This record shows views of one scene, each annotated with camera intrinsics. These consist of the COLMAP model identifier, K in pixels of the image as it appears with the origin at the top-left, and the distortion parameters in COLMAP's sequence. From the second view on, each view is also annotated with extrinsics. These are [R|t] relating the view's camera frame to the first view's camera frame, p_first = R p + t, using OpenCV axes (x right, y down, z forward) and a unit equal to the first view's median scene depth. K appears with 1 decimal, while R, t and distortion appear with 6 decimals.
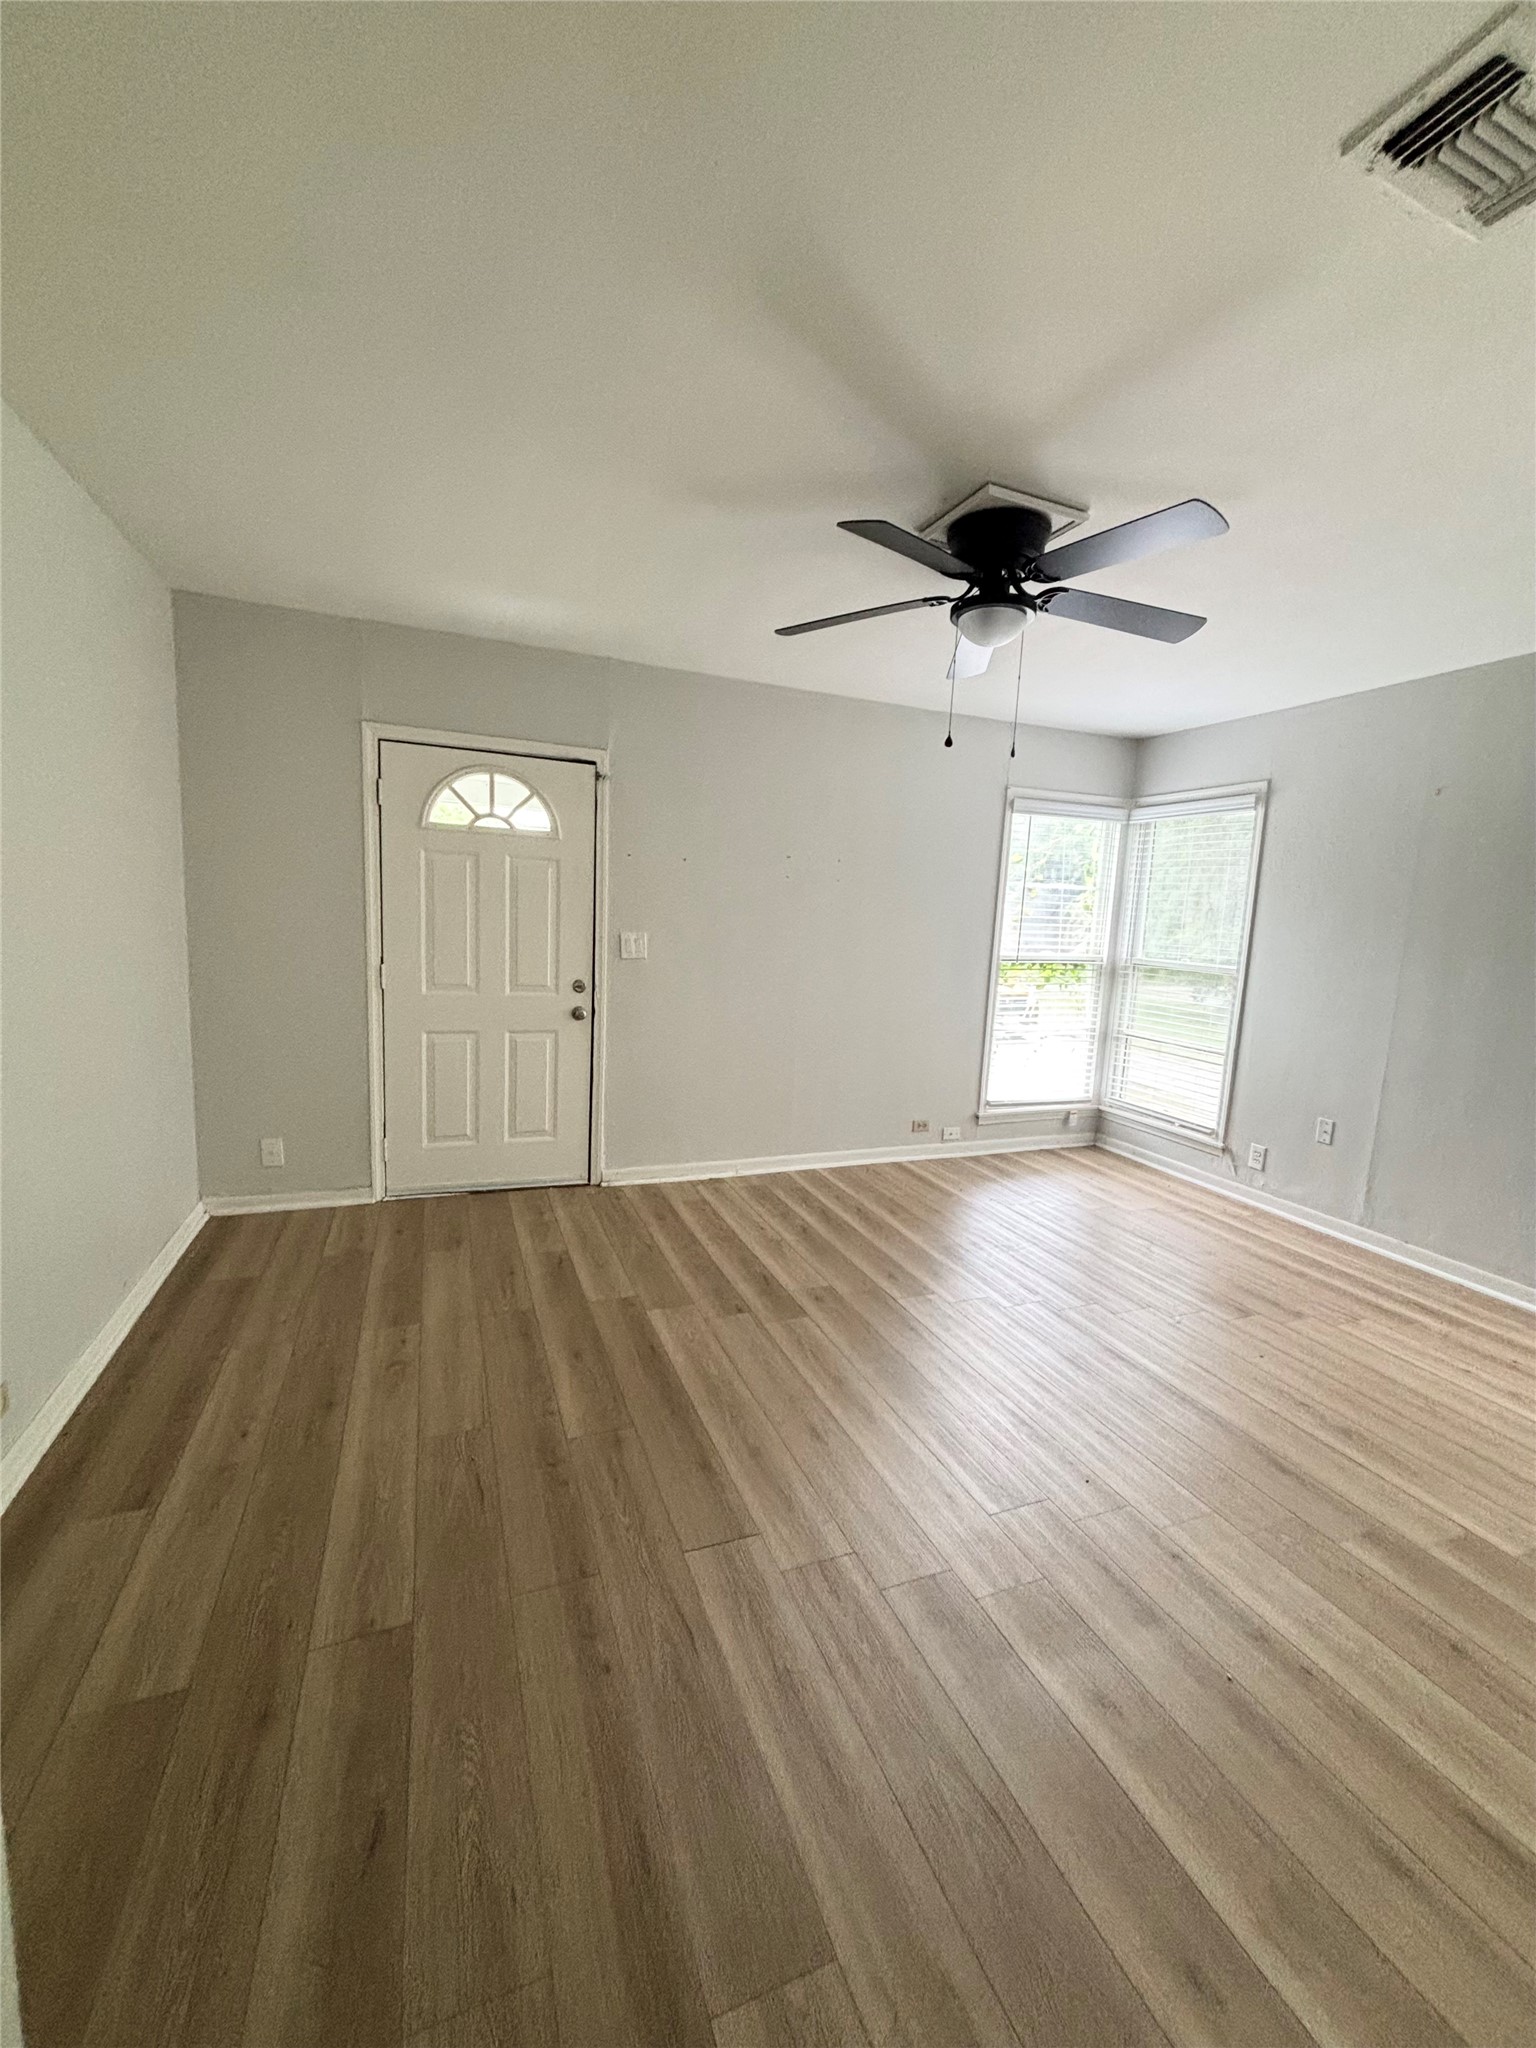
lens RADIAL K [[821.3, 0, 768.0], [0, 821.3, 1024.0], [0, 0, 1]] dist [-0.000930, 0.000001]
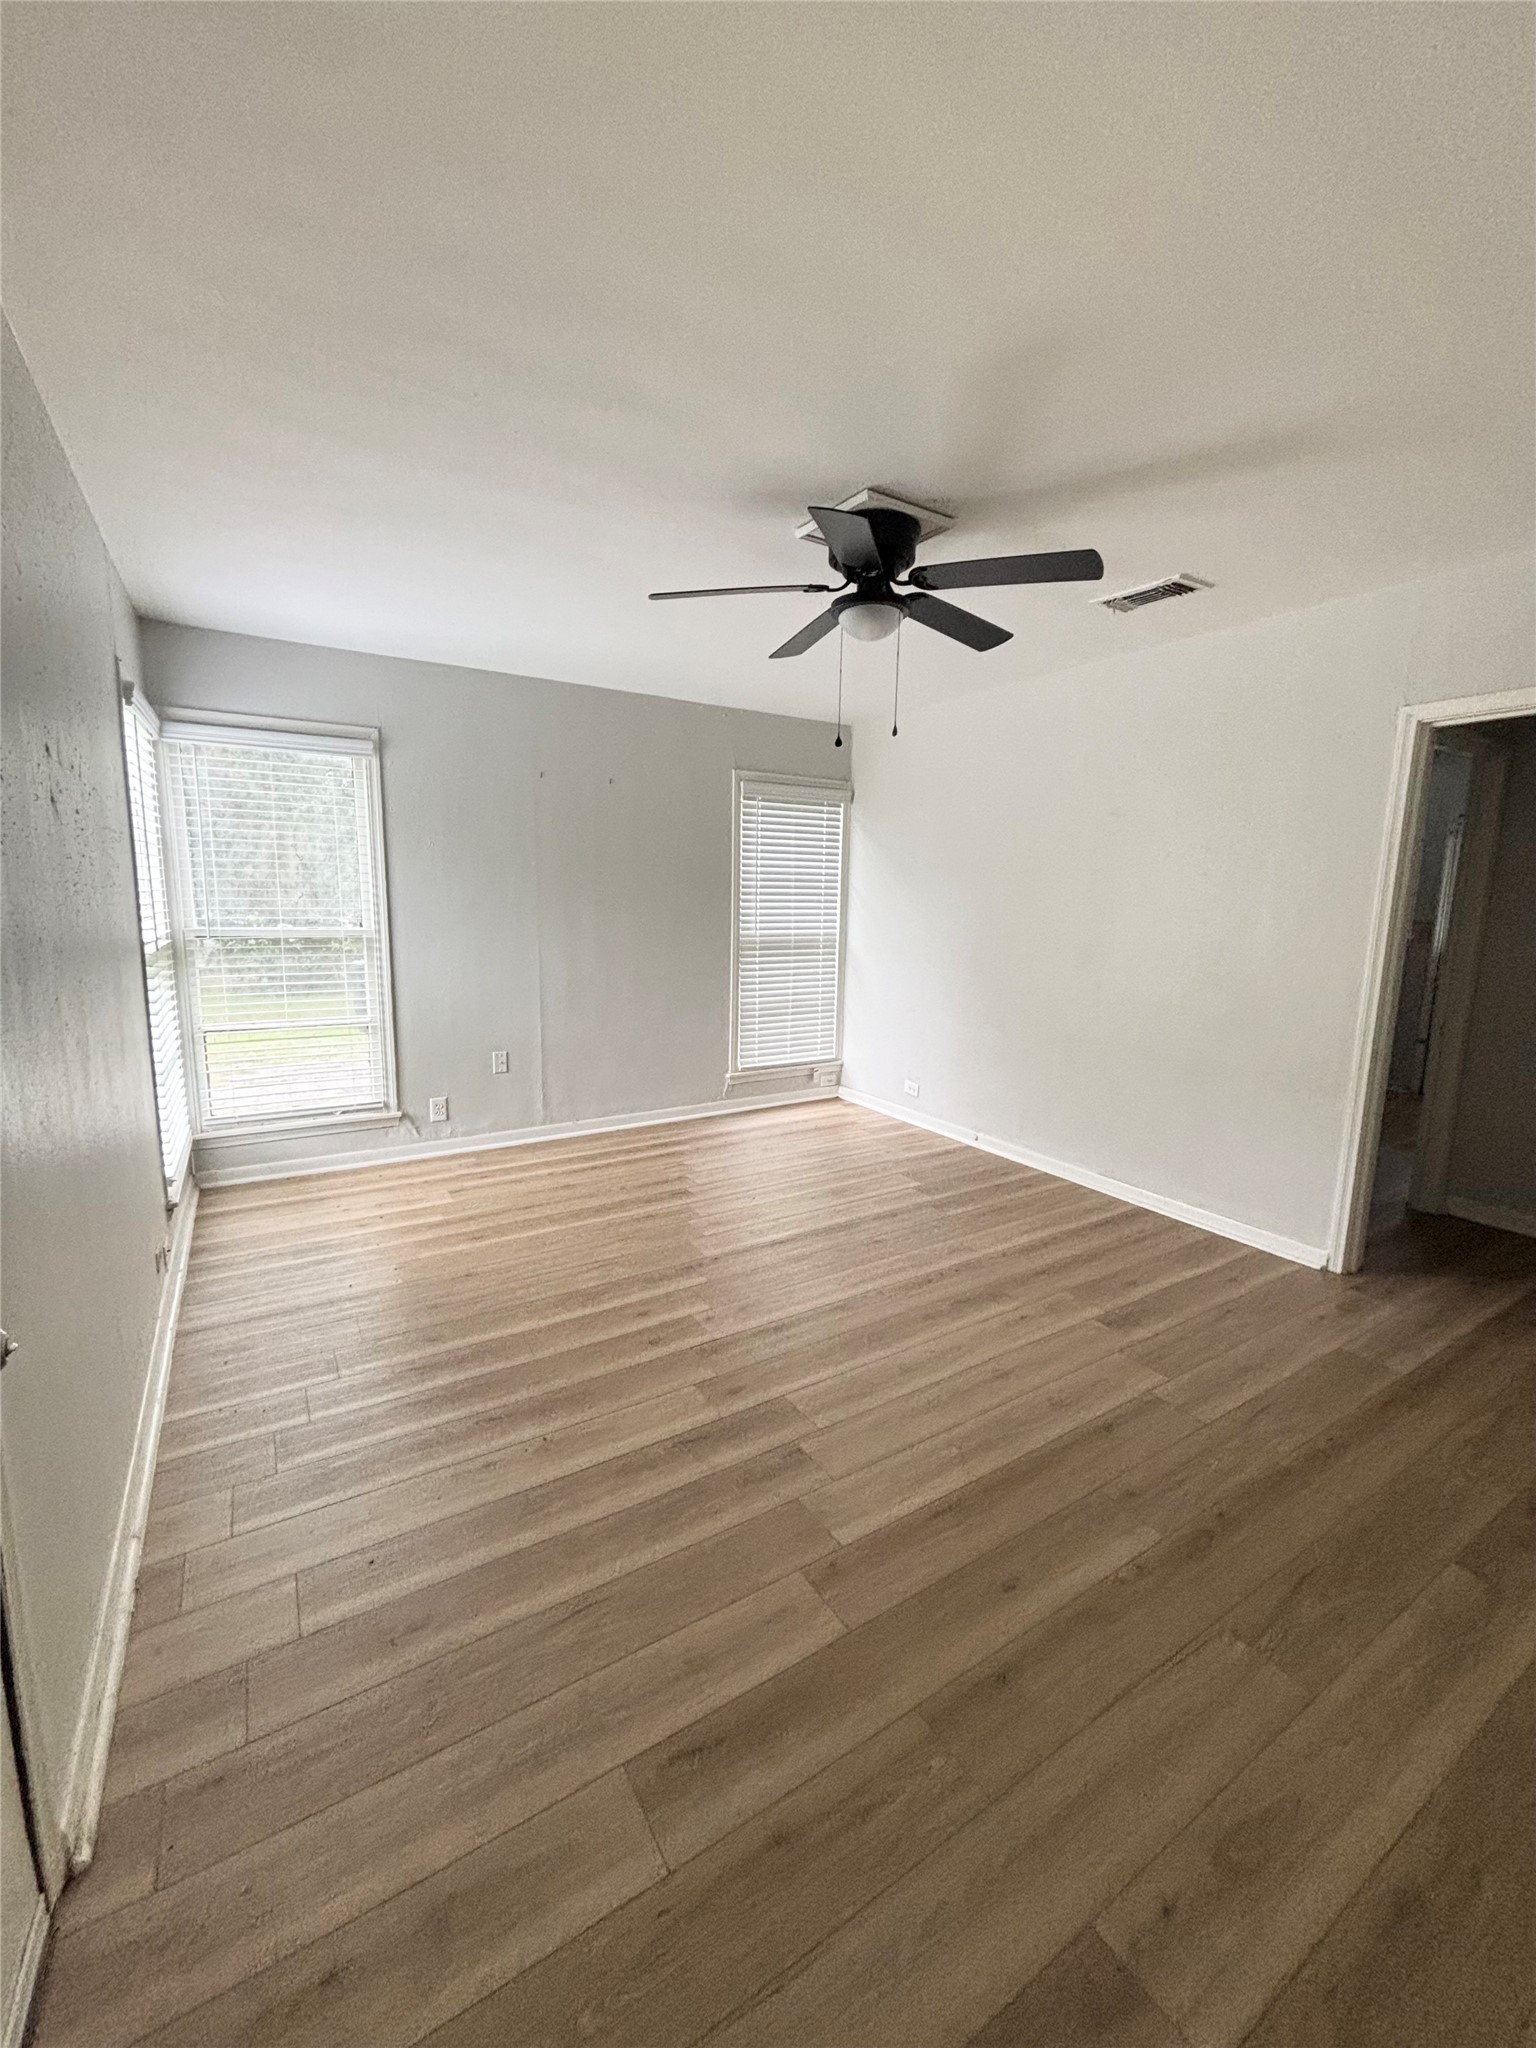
lens RADIAL K [[826.0, 0, 768.0], [0, 826.0, 1024.0], [0, 0, 1]] dist [0.001104, 0.000516]
pose [[-0.176316, -0.203423, 0.963084, -0.552597], [0.109534, 0.968281, 0.224574, -0.157418], [-0.978220, 0.145086, -0.148442, 0.898836]]
